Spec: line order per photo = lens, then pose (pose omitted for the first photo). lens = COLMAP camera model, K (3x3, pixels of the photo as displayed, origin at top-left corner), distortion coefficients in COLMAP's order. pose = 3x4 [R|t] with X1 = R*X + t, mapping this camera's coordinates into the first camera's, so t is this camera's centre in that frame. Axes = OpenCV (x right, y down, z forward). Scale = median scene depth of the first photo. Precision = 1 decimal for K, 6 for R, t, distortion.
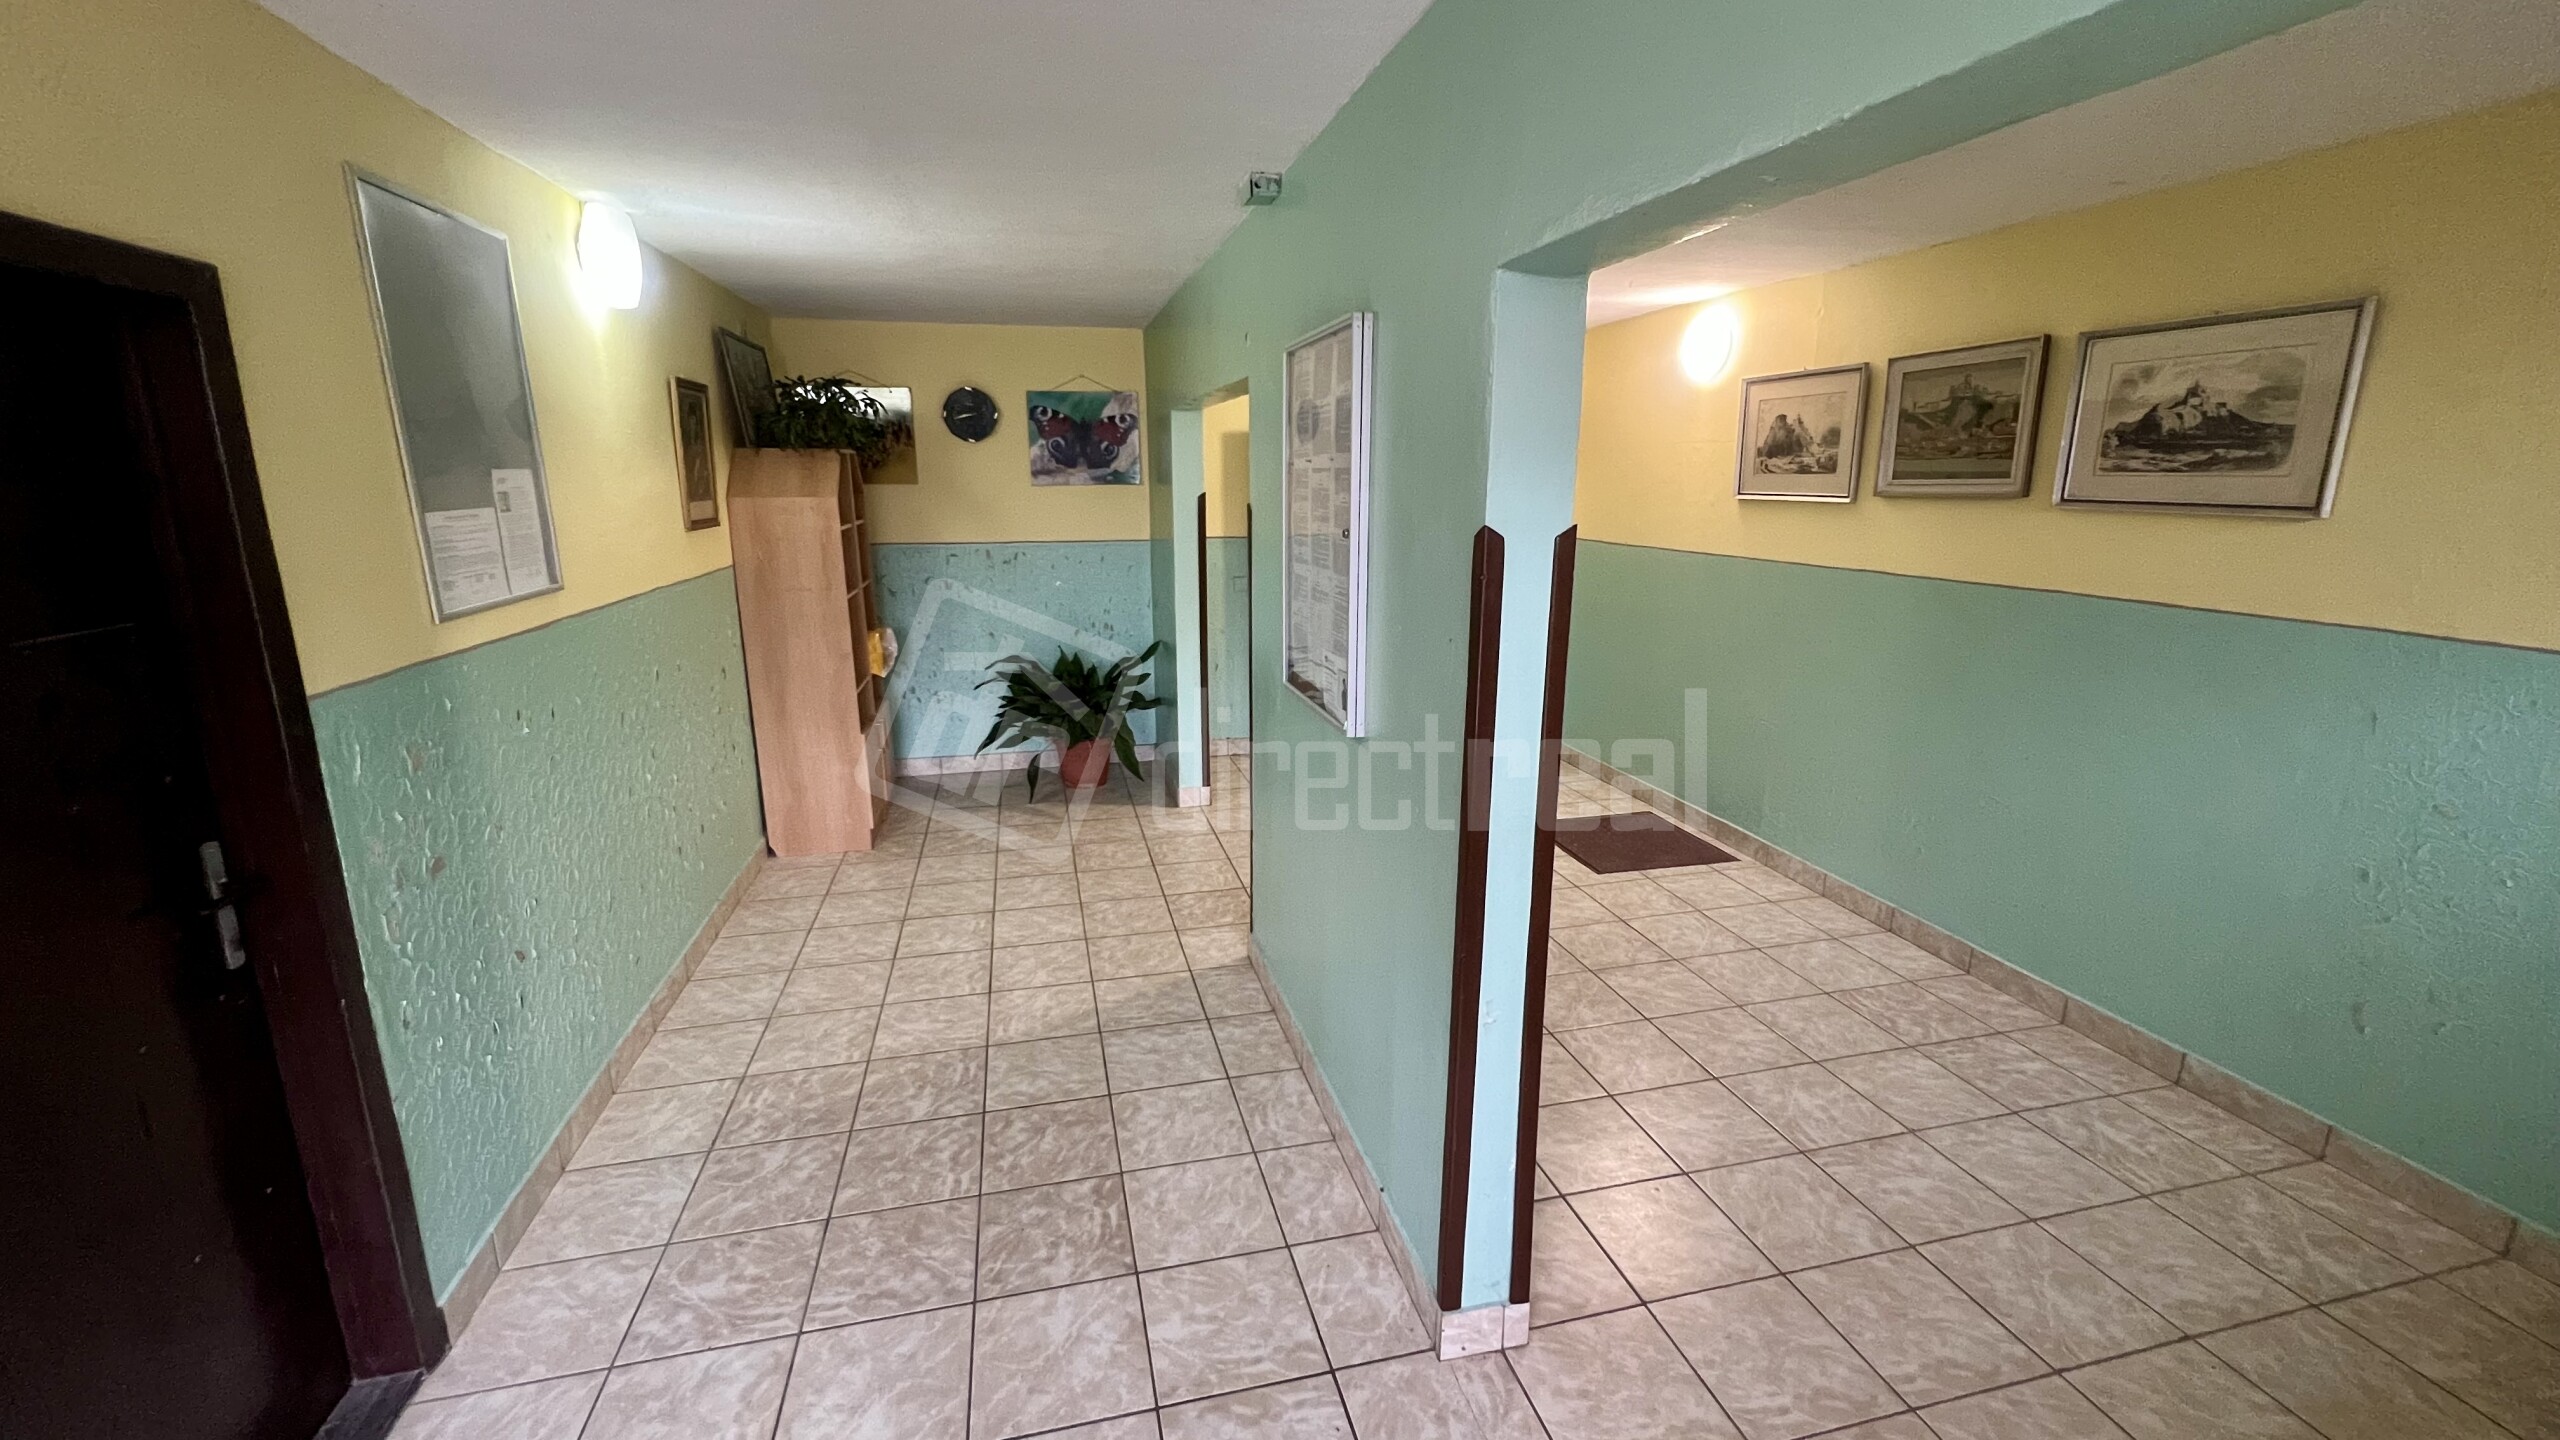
lens RADIAL K [[1024.2, 0, 1274.1], [0, 1024.2, 714.1], [0, 0, 1]] dist [-0.008238, 0.000430]
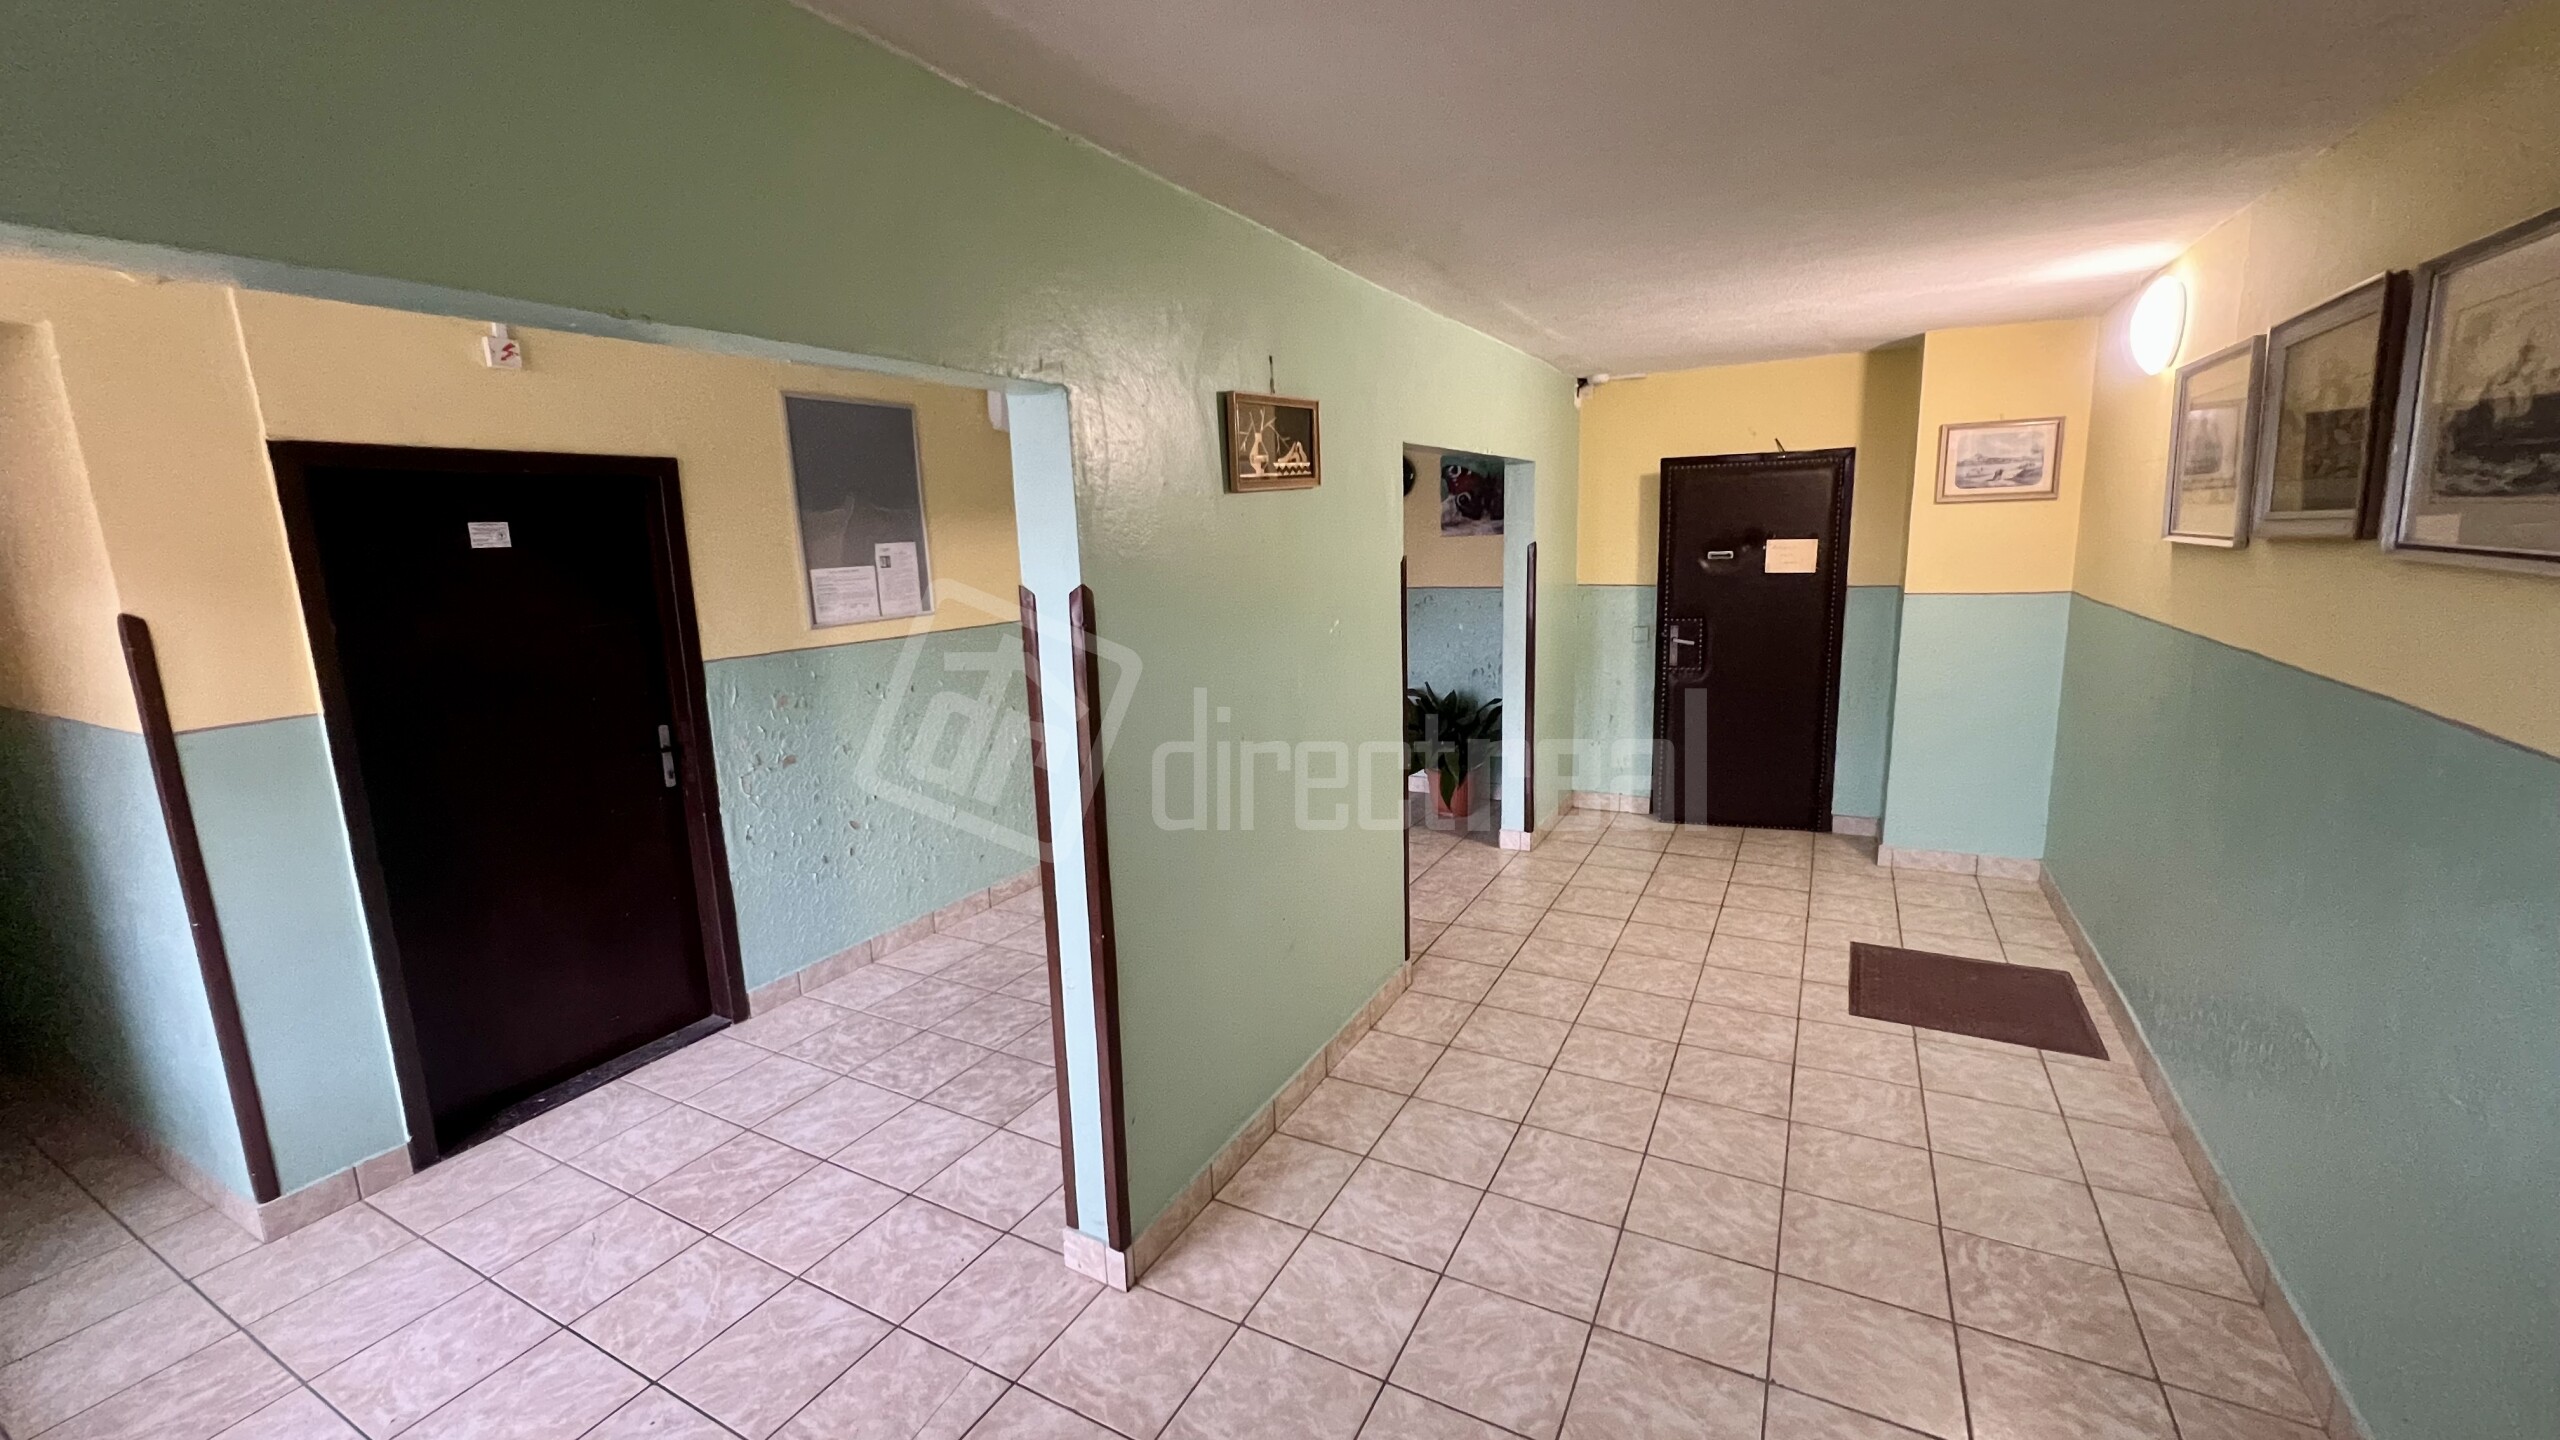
lens RADIAL K [[1024.2, 0, 1271.3], [0, 1024.2, 712.1], [0, 0, 1]] dist [-0.008238, 0.000430]
pose [[0.736689, 0.095565, -0.669445, 0.698423], [-0.122820, 0.992408, 0.006512, -0.037430], [0.664984, 0.077424, 0.742833, 0.133642]]
